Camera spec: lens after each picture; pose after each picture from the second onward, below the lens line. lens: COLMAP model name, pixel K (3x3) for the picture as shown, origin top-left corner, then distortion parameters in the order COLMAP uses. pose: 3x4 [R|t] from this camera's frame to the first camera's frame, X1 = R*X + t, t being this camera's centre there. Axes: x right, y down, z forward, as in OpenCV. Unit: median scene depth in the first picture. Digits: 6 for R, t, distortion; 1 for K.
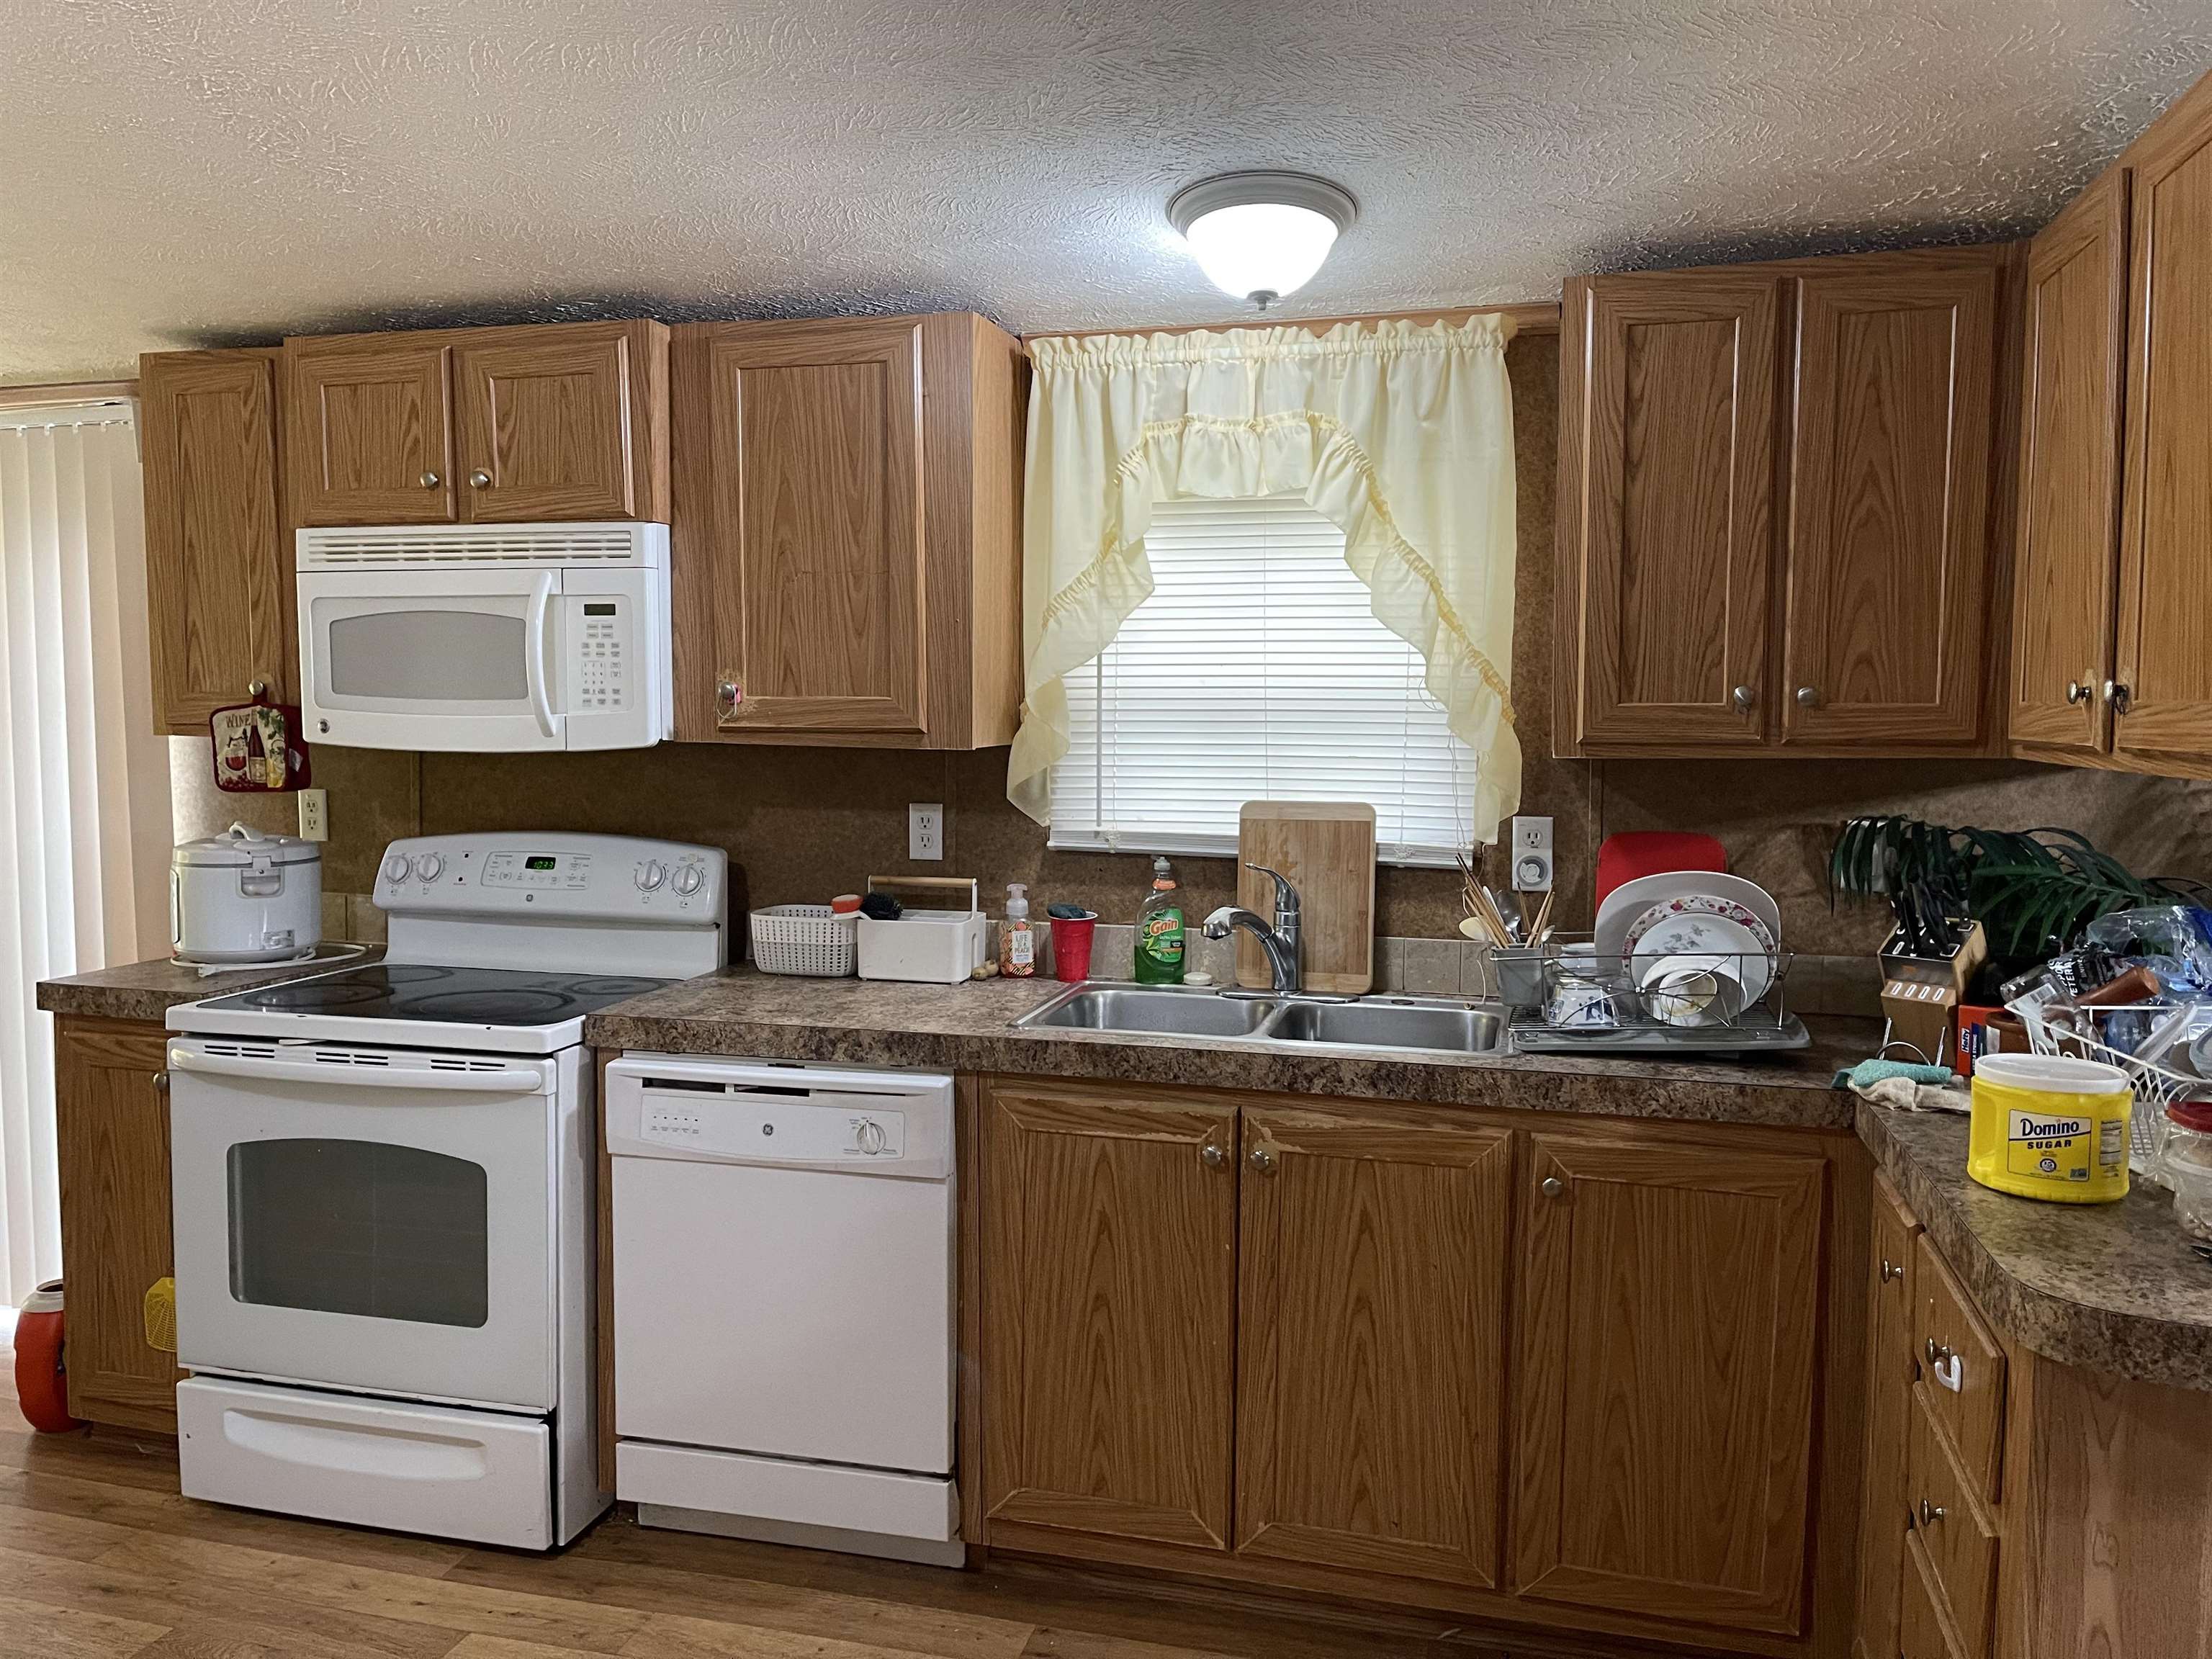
lens RADIAL K [[1697.2, 0, 1112.7], [0, 1697.2, 817.0], [0, 0, 1]] dist [0.091044, -0.112629]
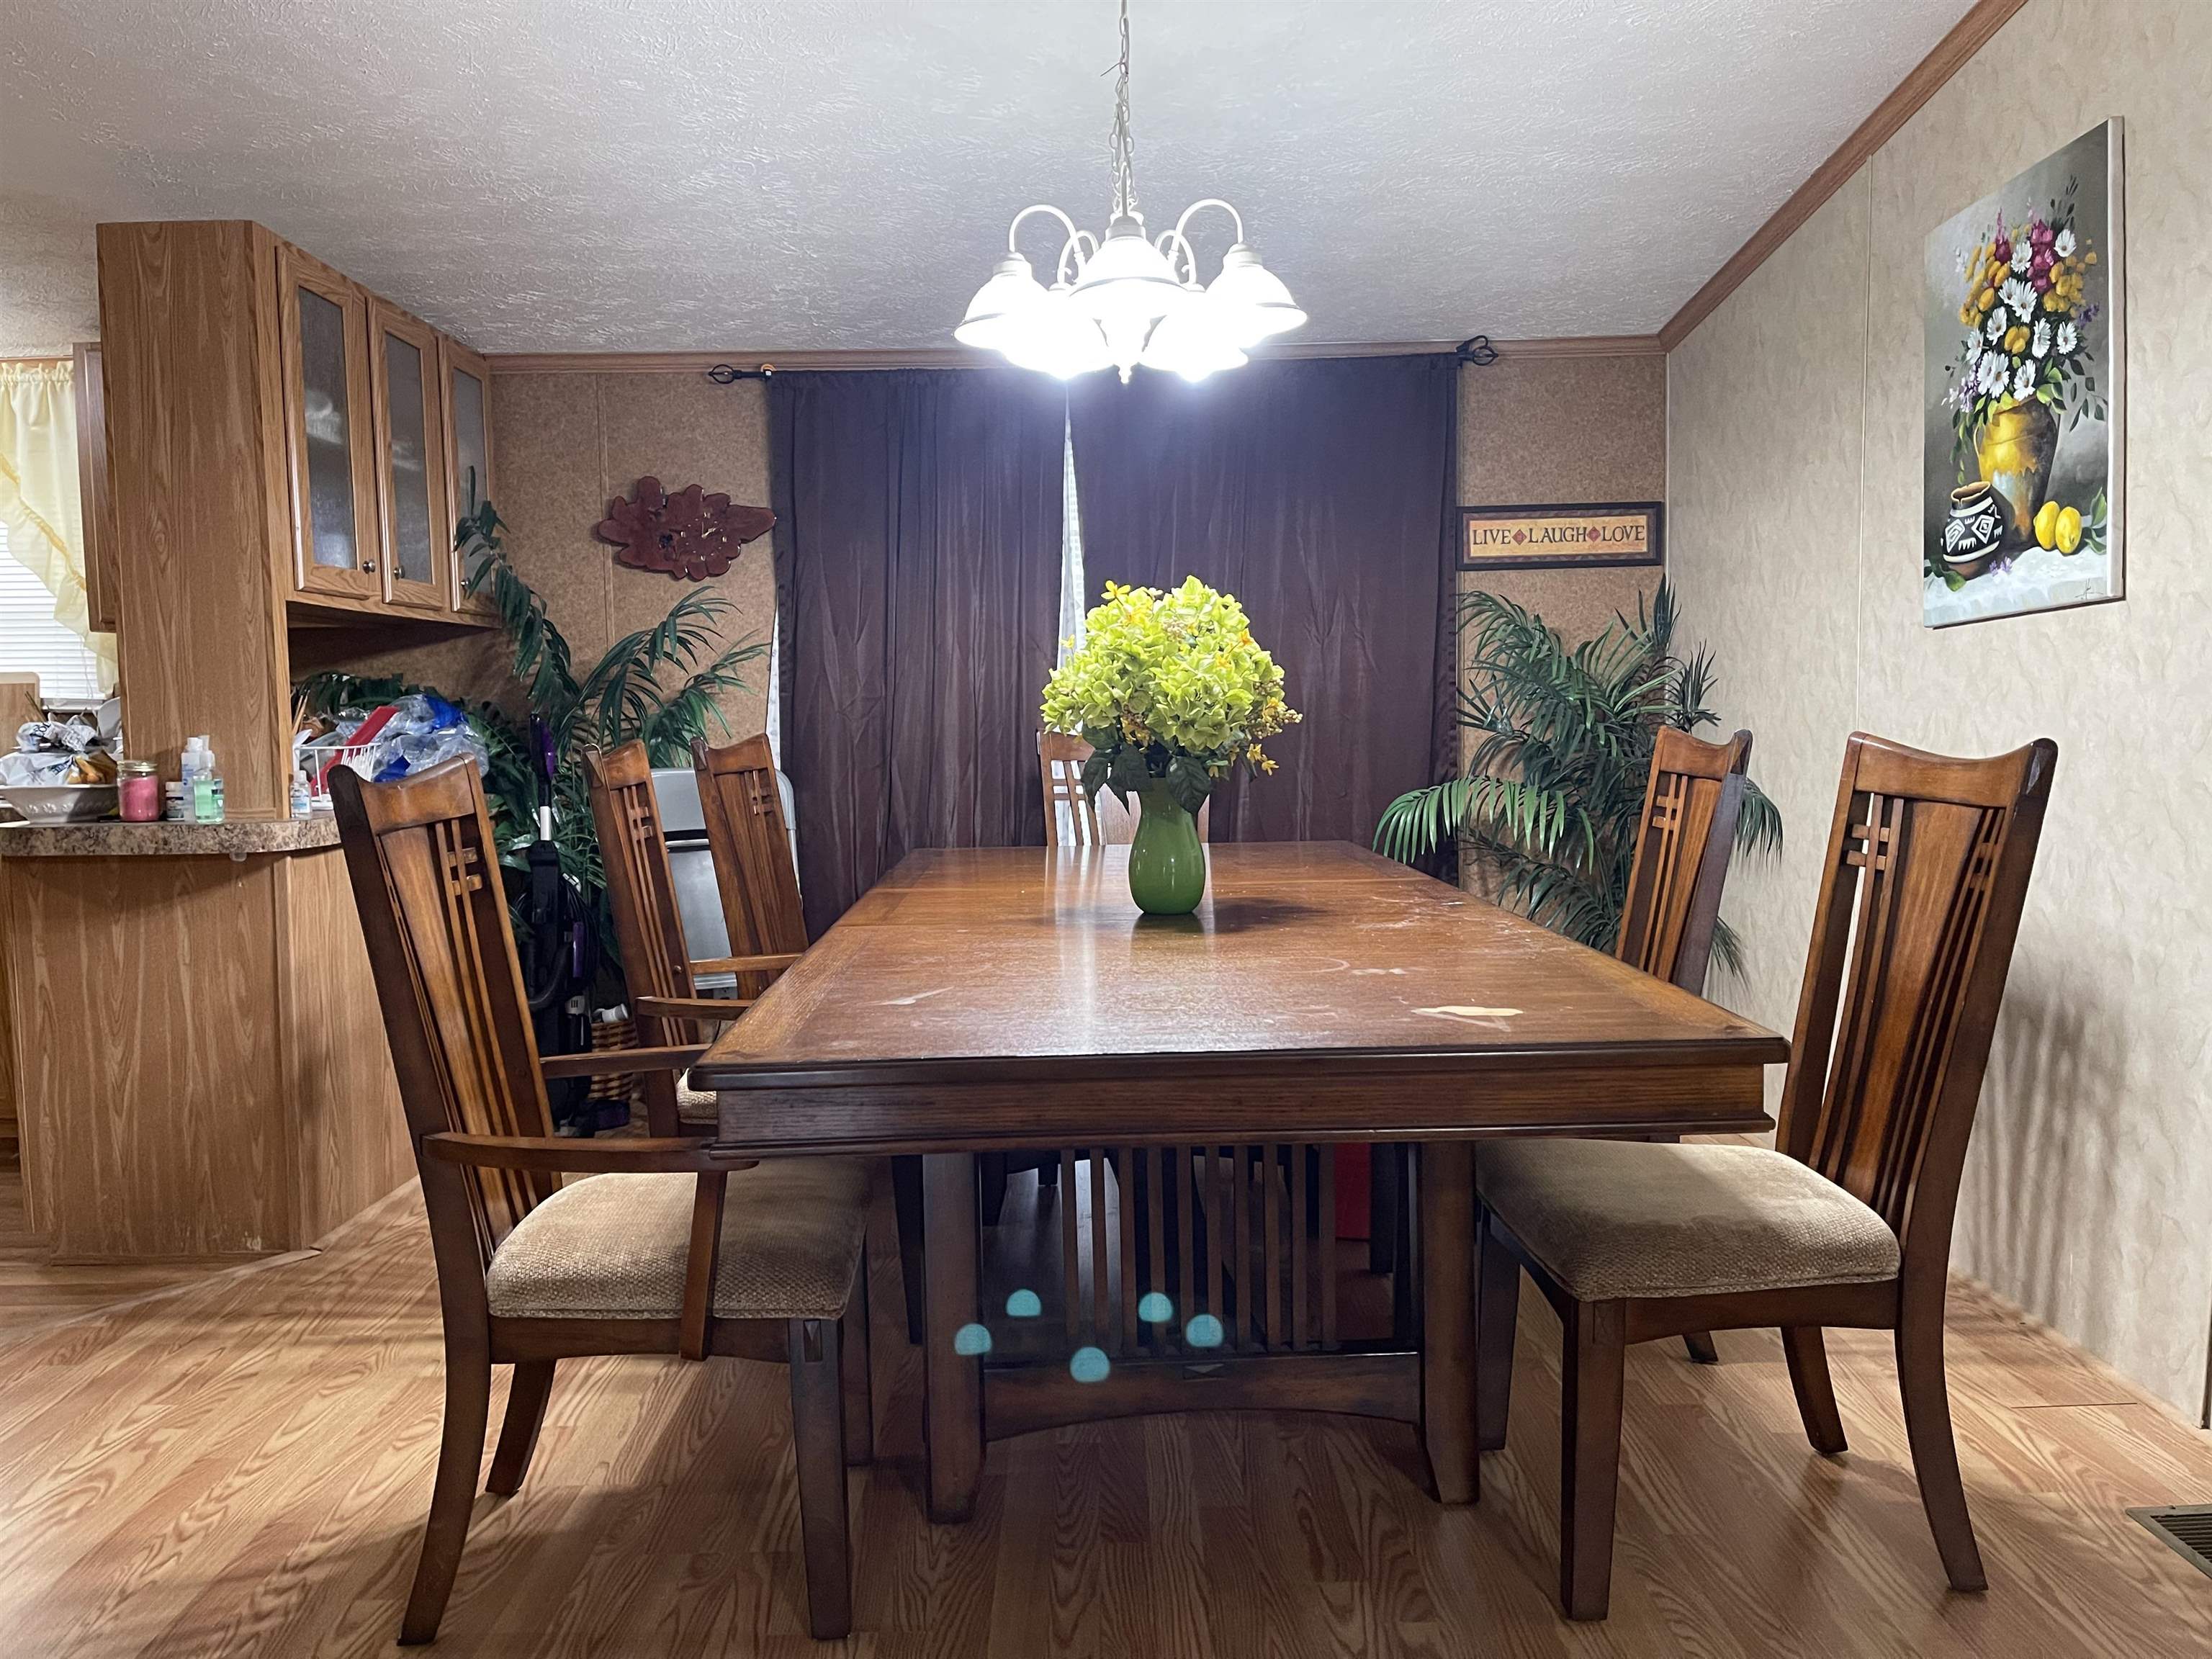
lens RADIAL K [[1666.4, 0, 1106.0], [0, 1666.4, 829.5], [0, 0, 1]] dist [0.081324, -0.113460]
pose [[0.965158, -0.028515, 0.260110, 0.730814], [0.029251, 0.999572, 0.001043, 0.172399], [-0.260029, 0.006602, 0.965578, -0.781204]]
